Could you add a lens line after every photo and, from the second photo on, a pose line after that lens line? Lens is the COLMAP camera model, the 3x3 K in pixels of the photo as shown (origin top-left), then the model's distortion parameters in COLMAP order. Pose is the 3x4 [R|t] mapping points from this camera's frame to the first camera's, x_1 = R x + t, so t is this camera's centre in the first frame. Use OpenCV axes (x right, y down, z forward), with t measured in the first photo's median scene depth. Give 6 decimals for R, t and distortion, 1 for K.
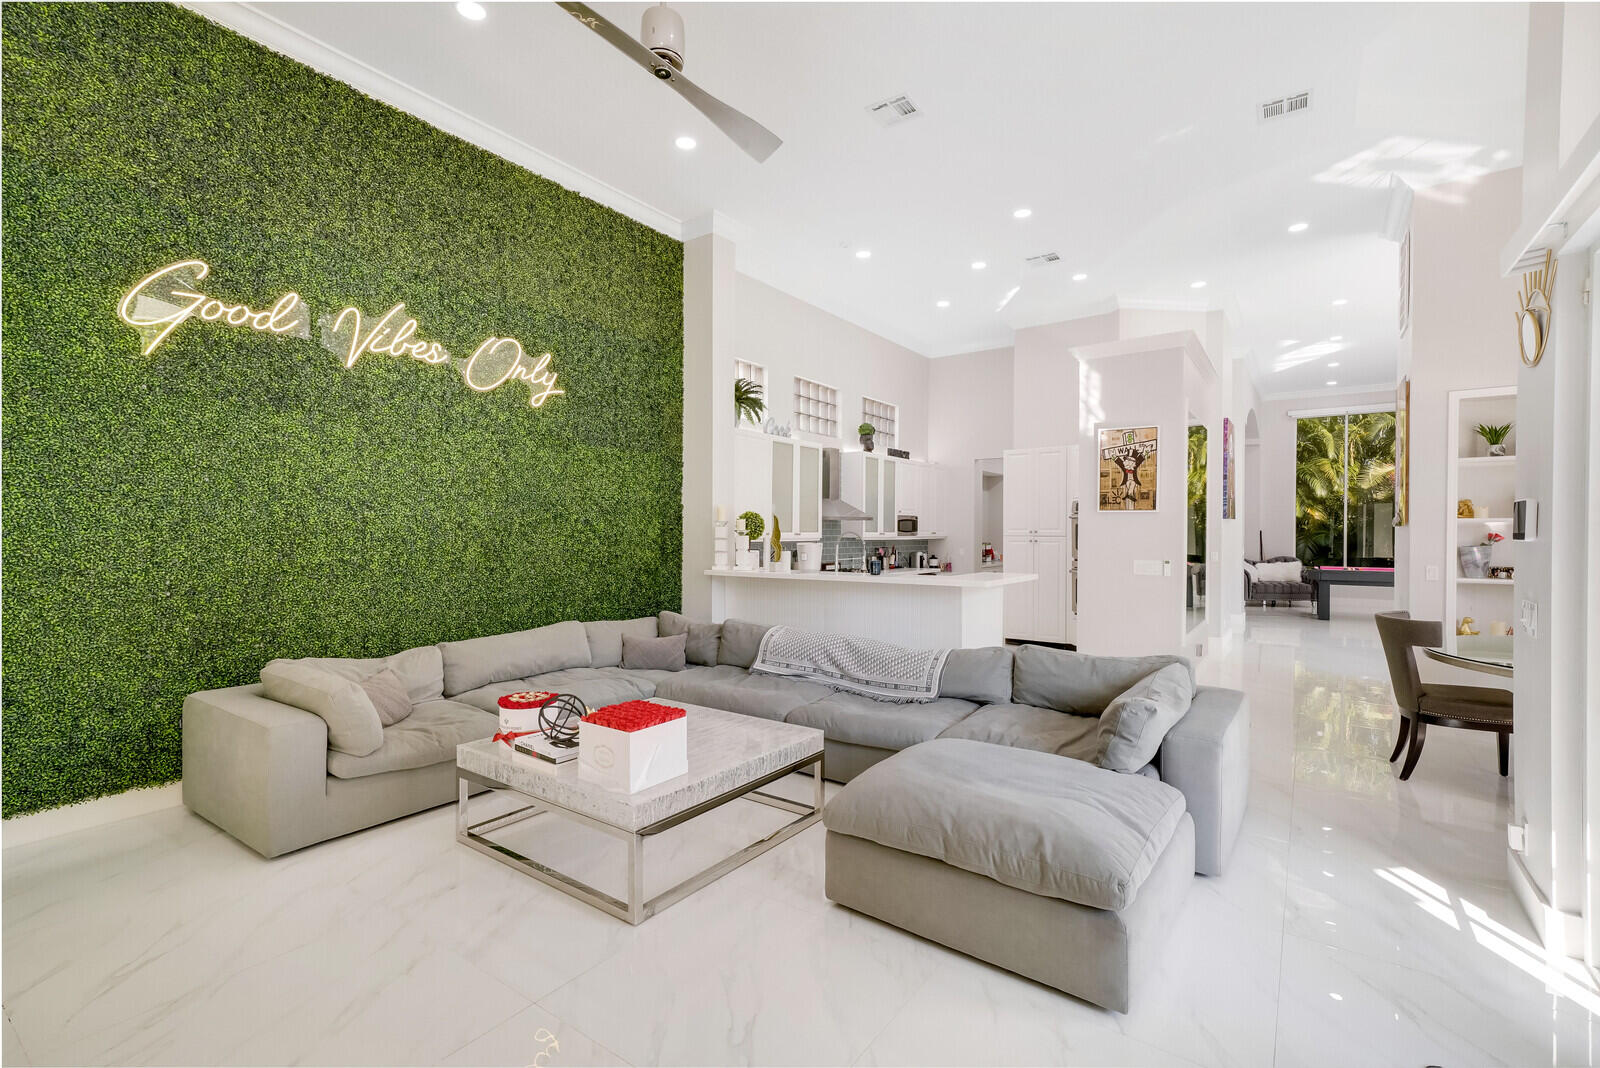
lens RADIAL K [[717.9, 0, 793.0], [0, 717.9, 533.7], [0, 0, 1]] dist [0.015191, 0.000037]
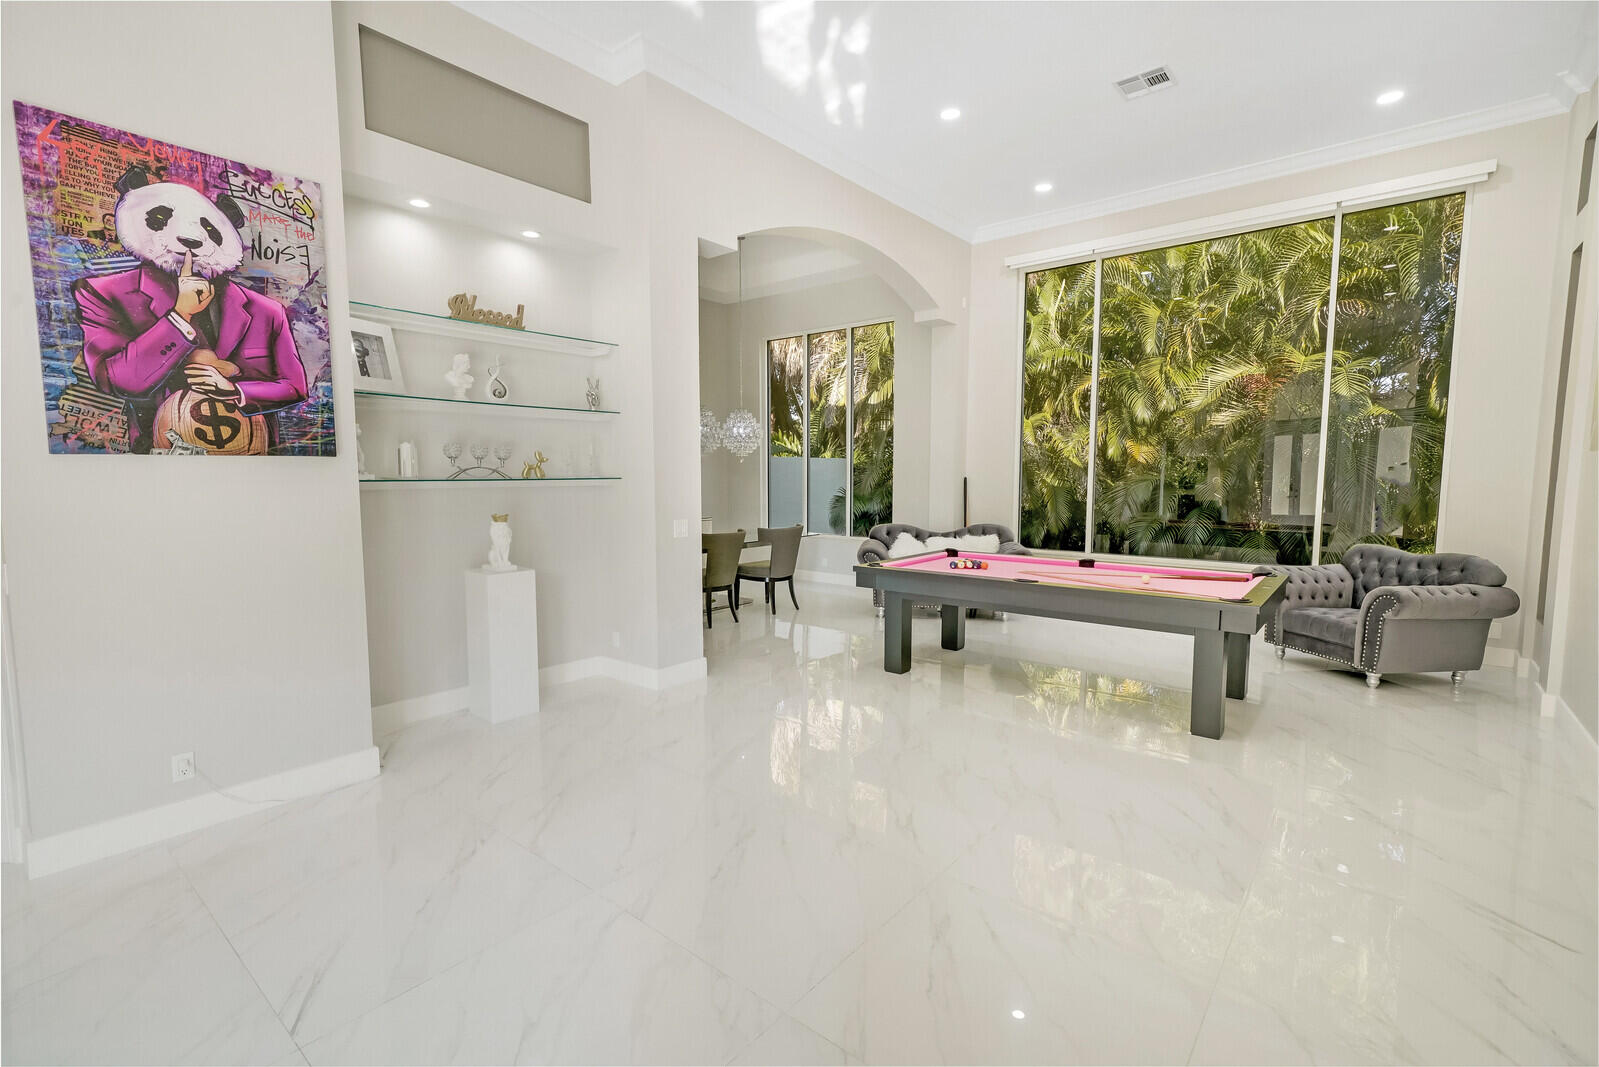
lens RADIAL K [[739.1, 0, 799.5], [0, 739.1, 533.5], [0, 0, 1]] dist [0.019366, -0.000176]
pose [[0.998786, 0.000904, -0.049241, 0.566298], [0.002609, 0.997457, 0.071221, -0.002934], [0.049181, -0.071263, 0.996244, 0.431691]]
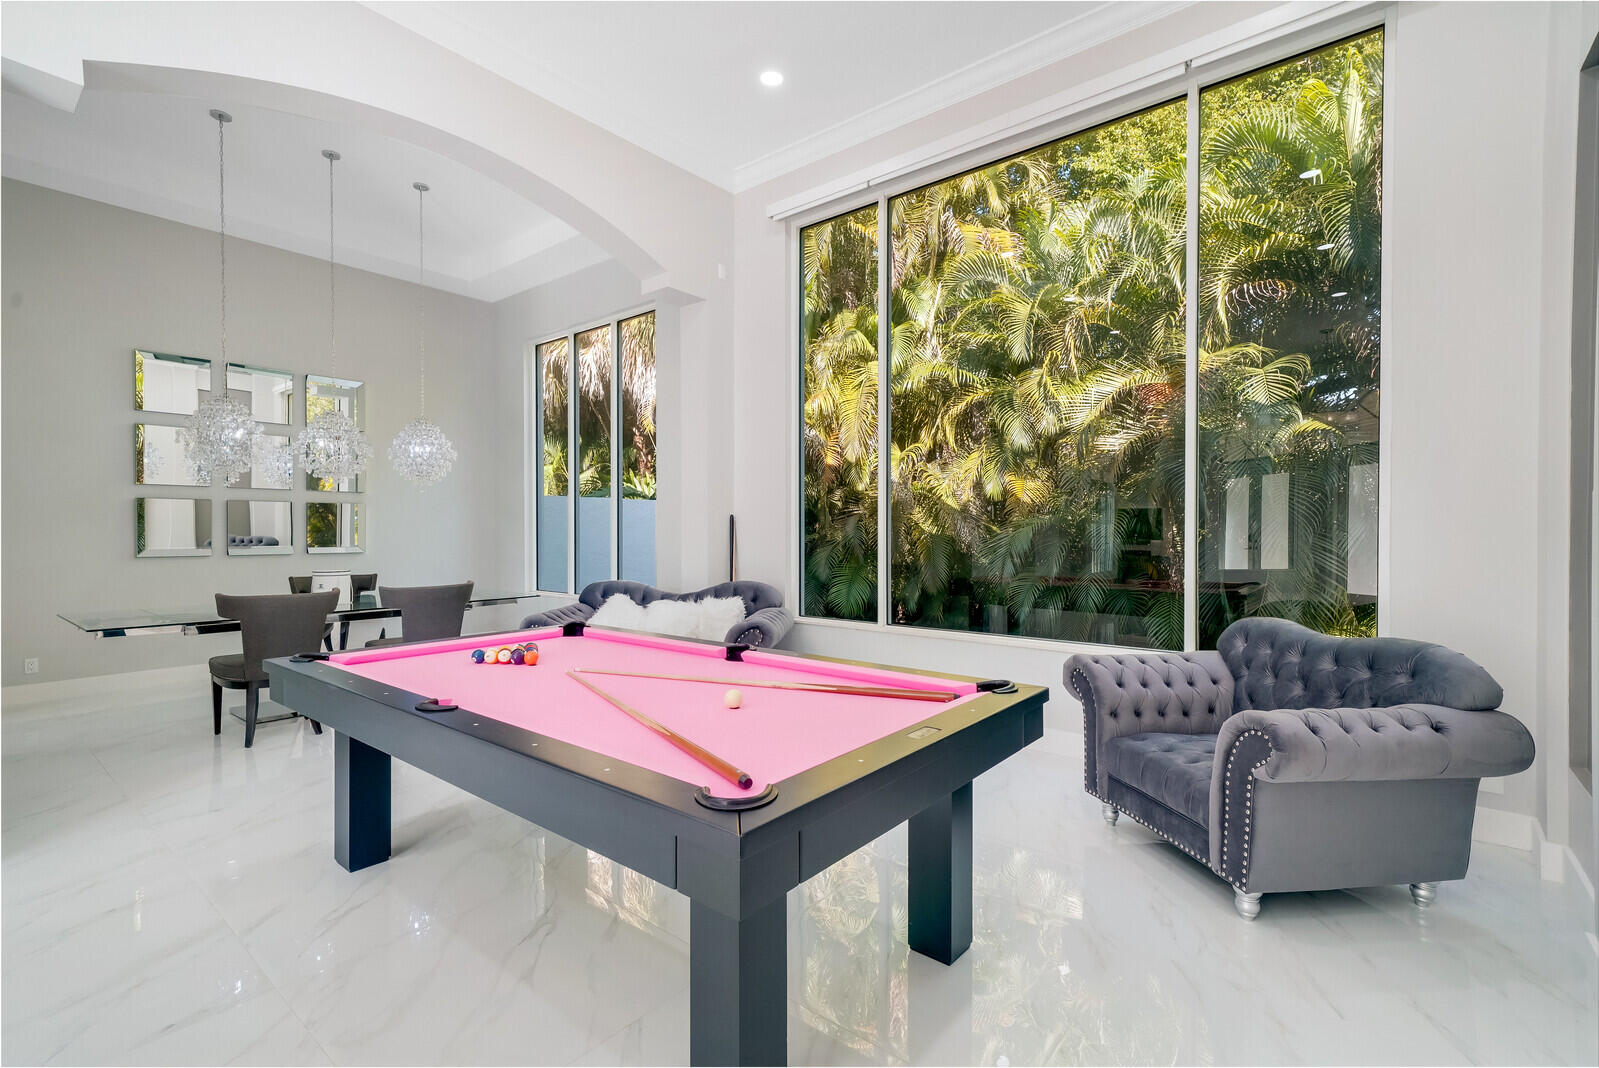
lens RADIAL K [[730.1, 0, 799.5], [0, 730.1, 534.0], [0, 0, 1]] dist [0.011416, -0.000118]
pose [[0.998382, -0.002610, -0.056796, 0.734882], [0.002137, 0.999963, -0.008381, 0.009074], [0.056816, 0.008246, 0.998351, 0.626161]]
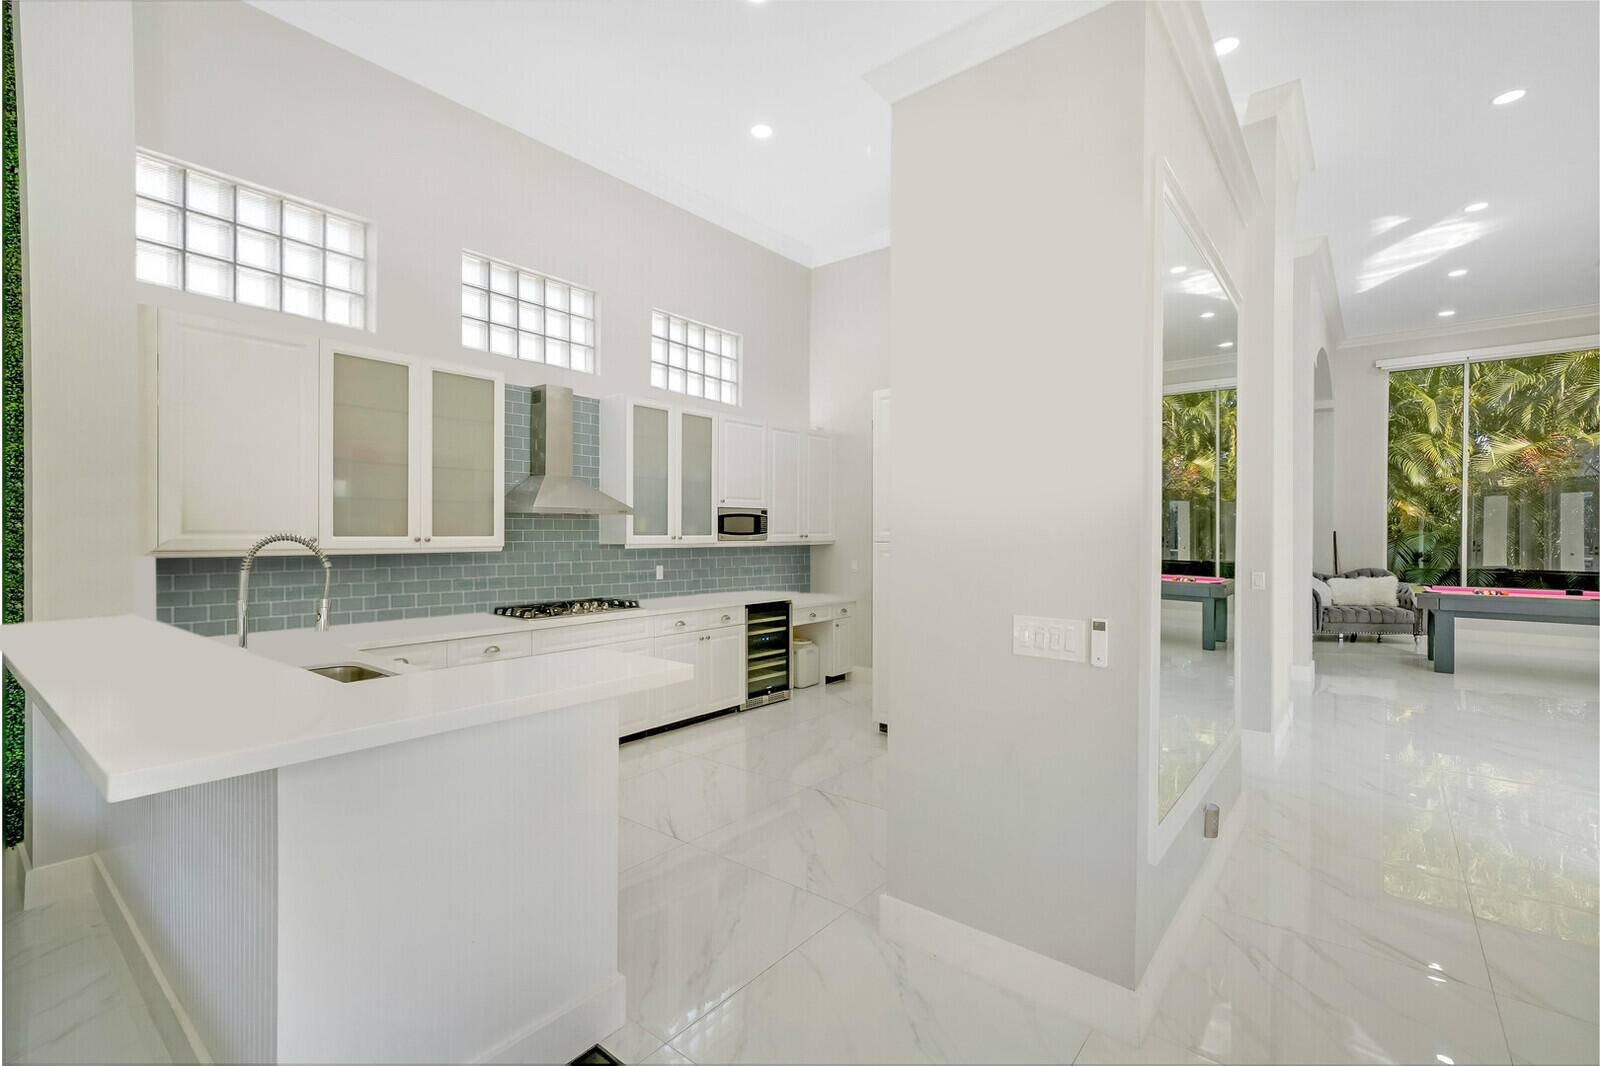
lens RADIAL K [[717.9, 0, 793.0], [0, 717.9, 532.7], [0, 0, 1]] dist [0.015191, 0.000037]
pose [[0.998373, -0.000428, -0.057013, 0.164721], [0.000290, 0.999997, -0.002433, -0.001676], [0.057014, 0.002413, 0.998370, 0.272432]]
